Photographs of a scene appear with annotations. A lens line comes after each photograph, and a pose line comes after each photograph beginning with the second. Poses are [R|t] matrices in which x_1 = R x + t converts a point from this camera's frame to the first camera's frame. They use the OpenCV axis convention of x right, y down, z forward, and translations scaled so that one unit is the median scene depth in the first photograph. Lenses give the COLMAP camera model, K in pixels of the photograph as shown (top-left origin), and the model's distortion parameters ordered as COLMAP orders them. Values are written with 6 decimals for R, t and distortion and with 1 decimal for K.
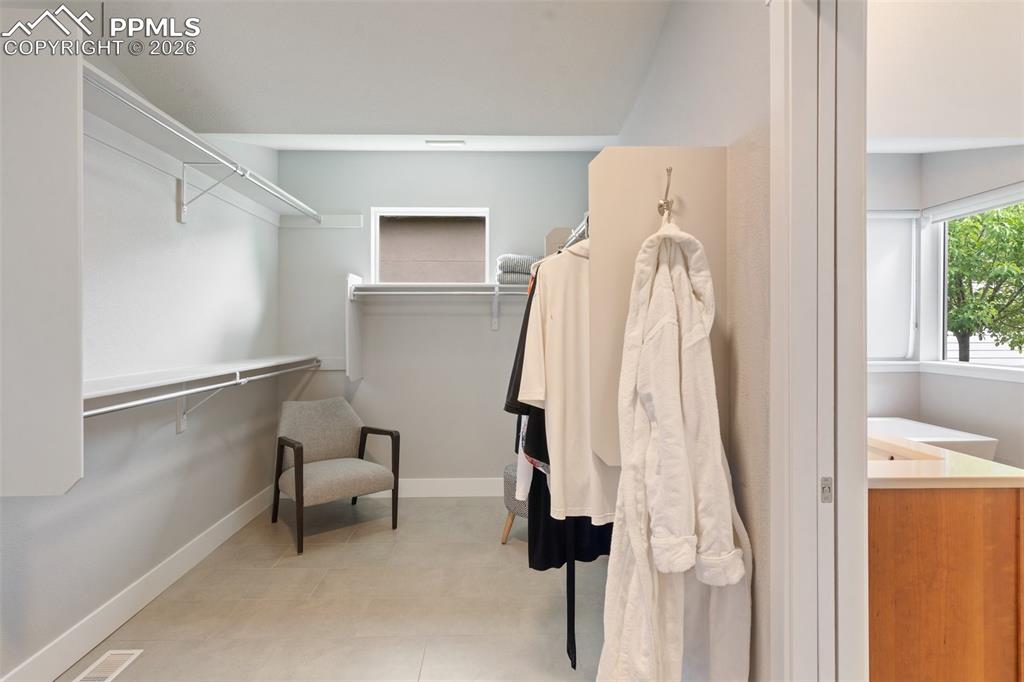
lens RADIAL K [[506.4, 0, 512.4], [0, 506.4, 332.7], [0, 0, 1]] dist [-0.002891, -0.001168]
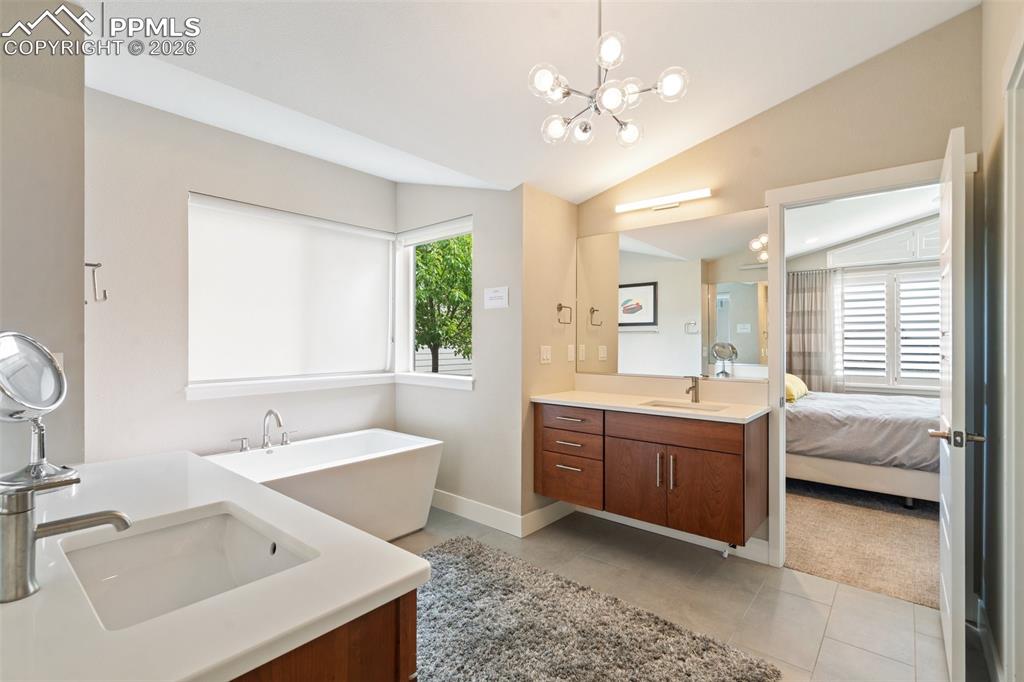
lens RADIAL K [[470.0, 0, 504.7], [0, 470.0, 340.2], [0, 0, 1]] dist [-0.003778, 0.000902]
pose [[0.660461, 0.007633, 0.750822, 0.169431], [-0.003053, 0.999967, -0.007481, -0.006044], [-0.750854, 0.002649, 0.660462, 0.130699]]
